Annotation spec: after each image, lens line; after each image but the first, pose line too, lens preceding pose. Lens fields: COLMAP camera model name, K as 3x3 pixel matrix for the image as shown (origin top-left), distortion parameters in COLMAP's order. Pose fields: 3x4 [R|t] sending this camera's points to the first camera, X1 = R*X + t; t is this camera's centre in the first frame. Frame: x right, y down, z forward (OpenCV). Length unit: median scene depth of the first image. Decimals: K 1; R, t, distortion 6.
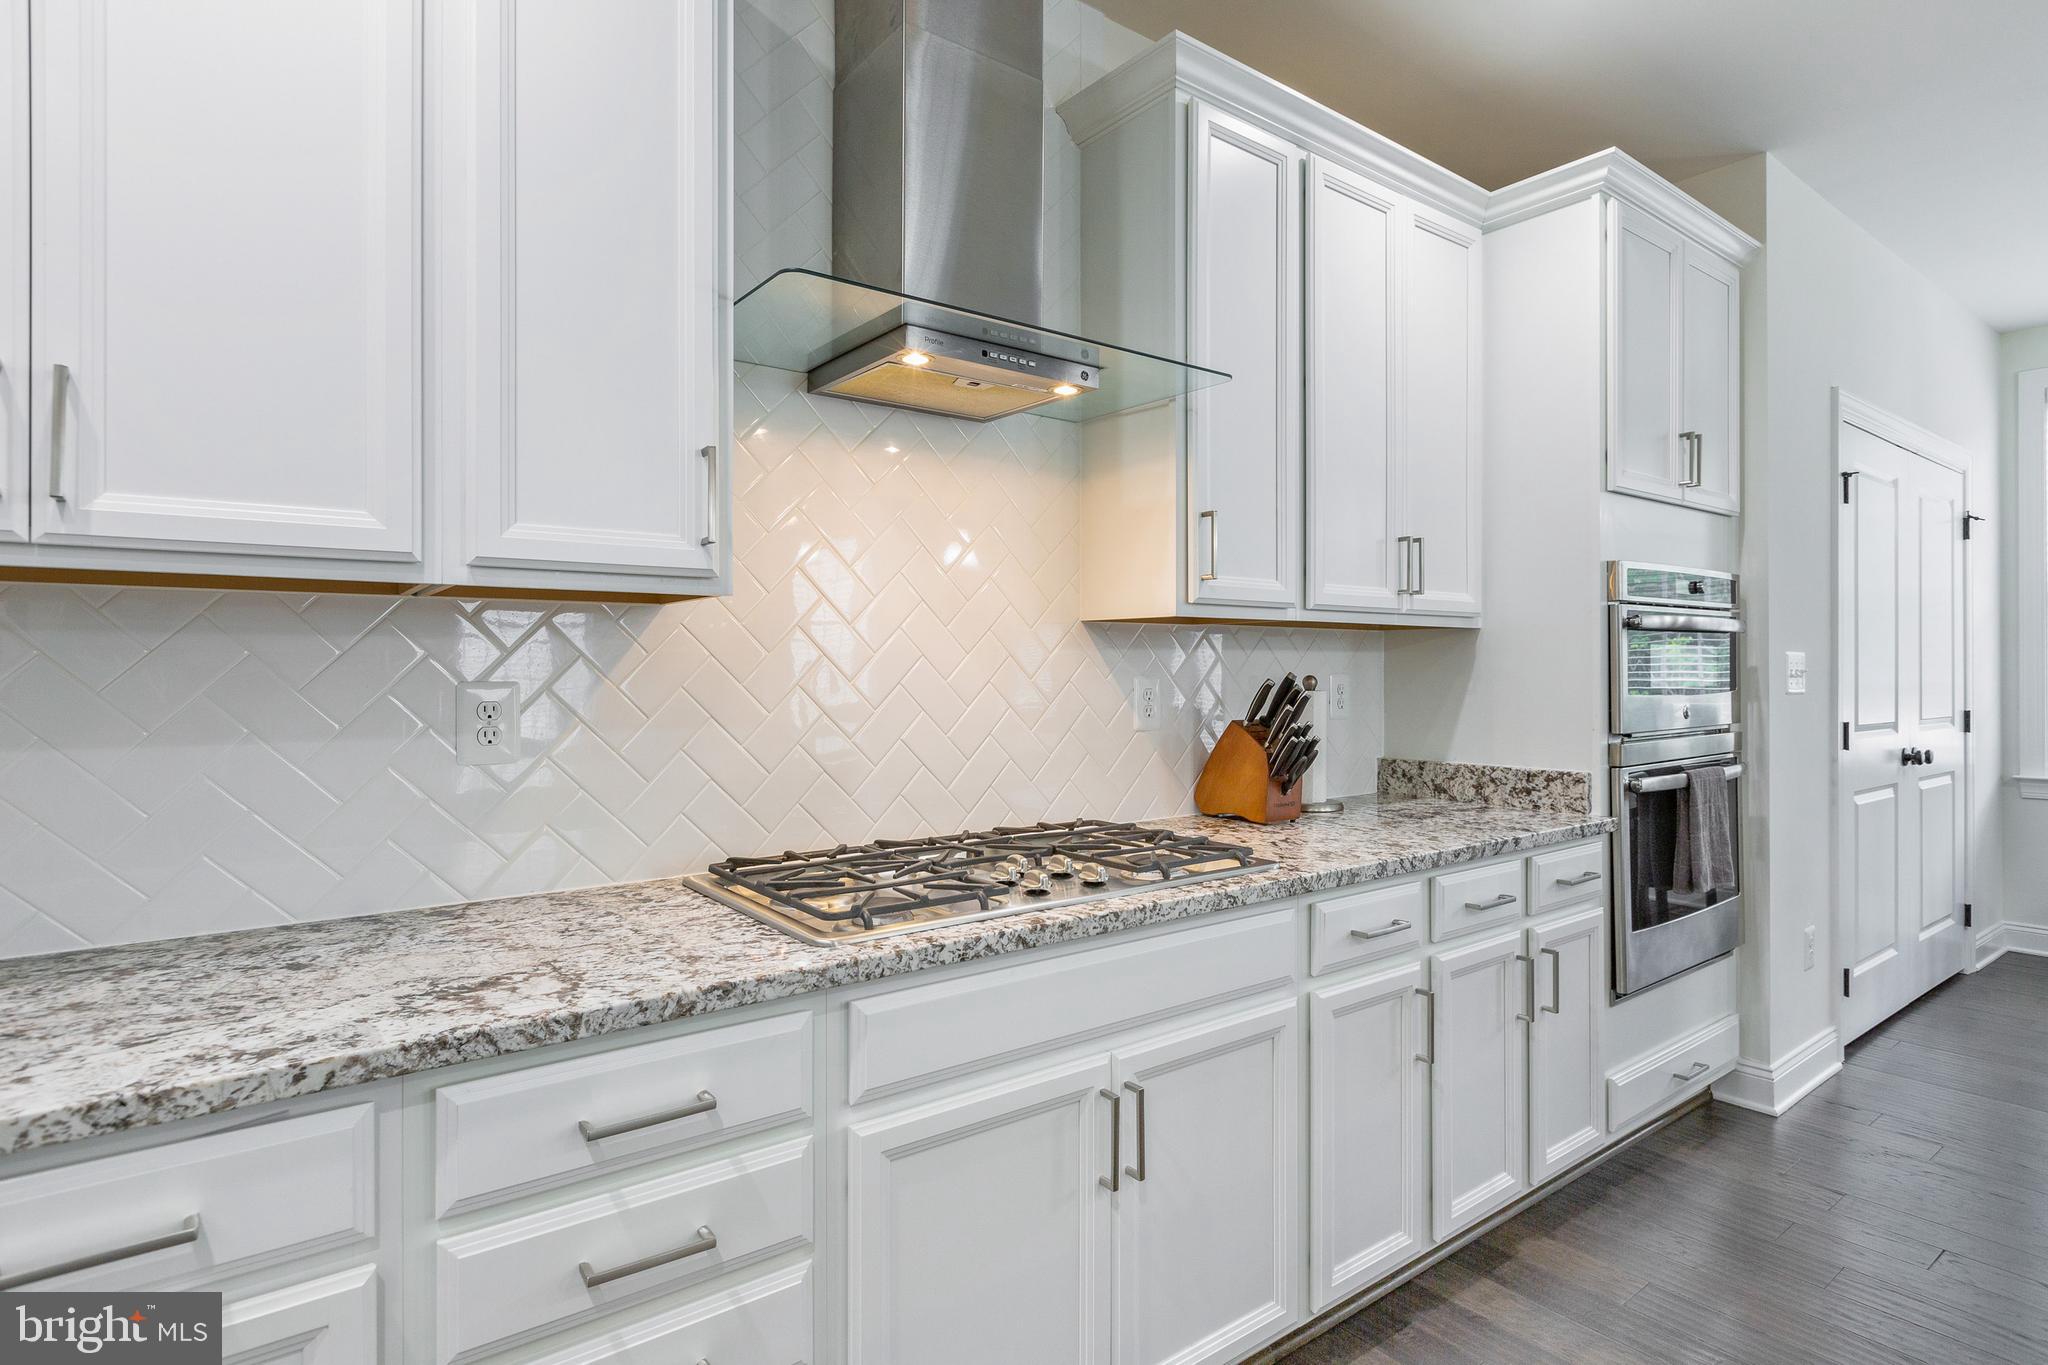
lens RADIAL K [[1061.0, 0, 1019.5], [0, 1061.0, 664.5], [0, 0, 1]] dist [-0.001080, -0.000115]
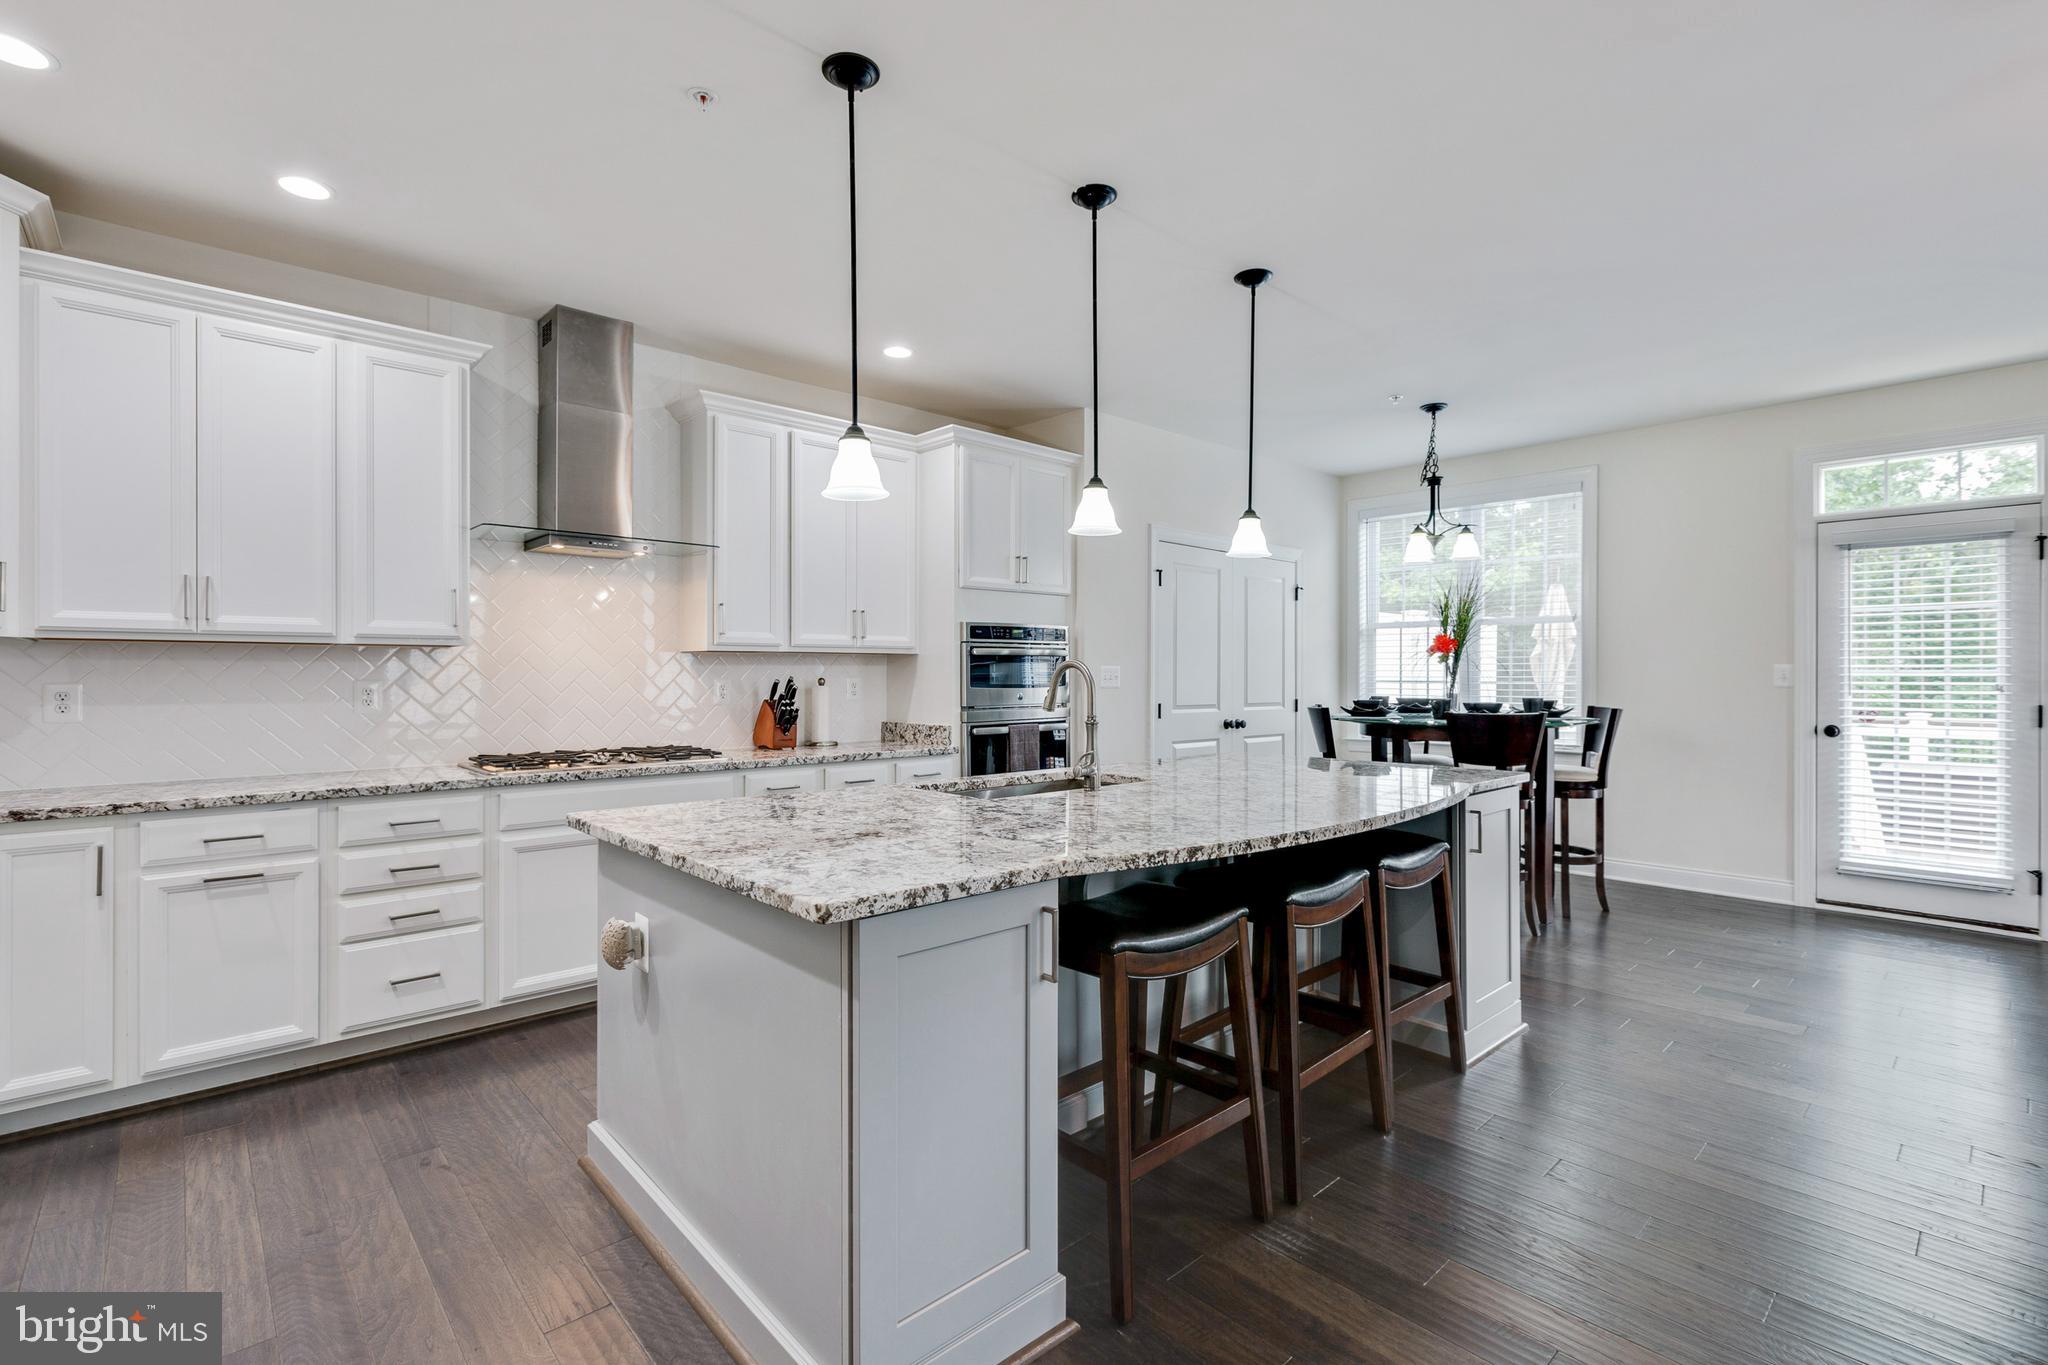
lens RADIAL K [[931.5, 0, 1008.3], [0, 931.5, 675.6], [0, 0, 1]] dist [0.001352, 0.000118]
pose [[0.996690, 0.001081, 0.081294, 0.508266], [-0.001602, 0.999979, 0.006347, -0.006218], [-0.081285, -0.006456, 0.996670, -0.808460]]
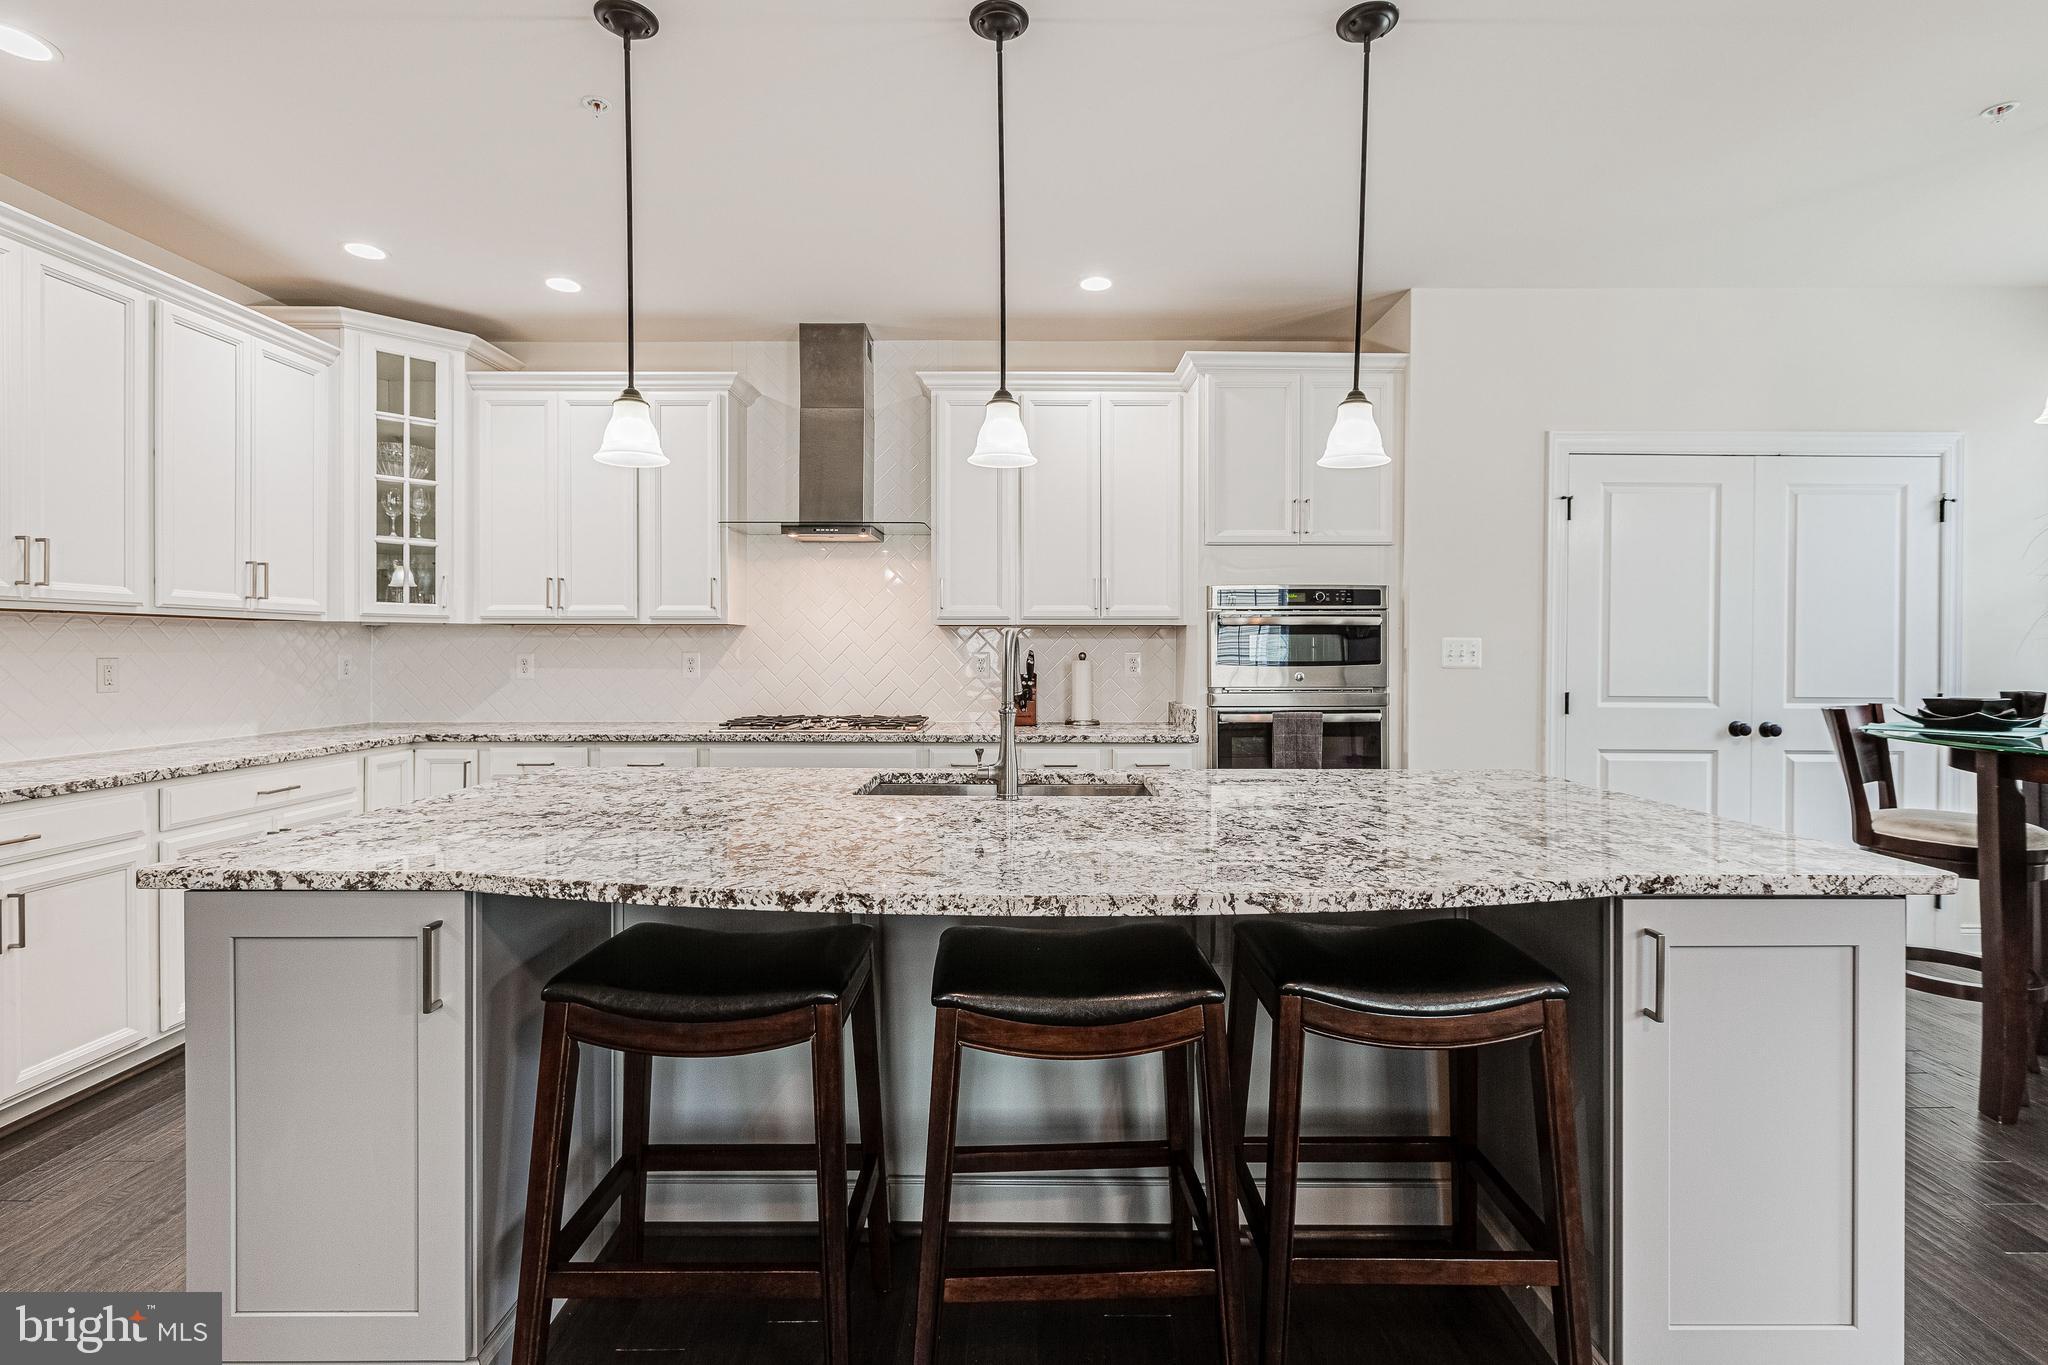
lens RADIAL K [[915.6, 0, 1027.6], [0, 915.6, 654.4], [0, 0, 1]] dist [0.001170, 0.000188]
pose [[0.796615, 0.006442, -0.604453, 1.231868], [-0.000008, 0.999943, 0.010648, -0.003595], [0.604487, -0.008478, 0.796570, -0.354889]]
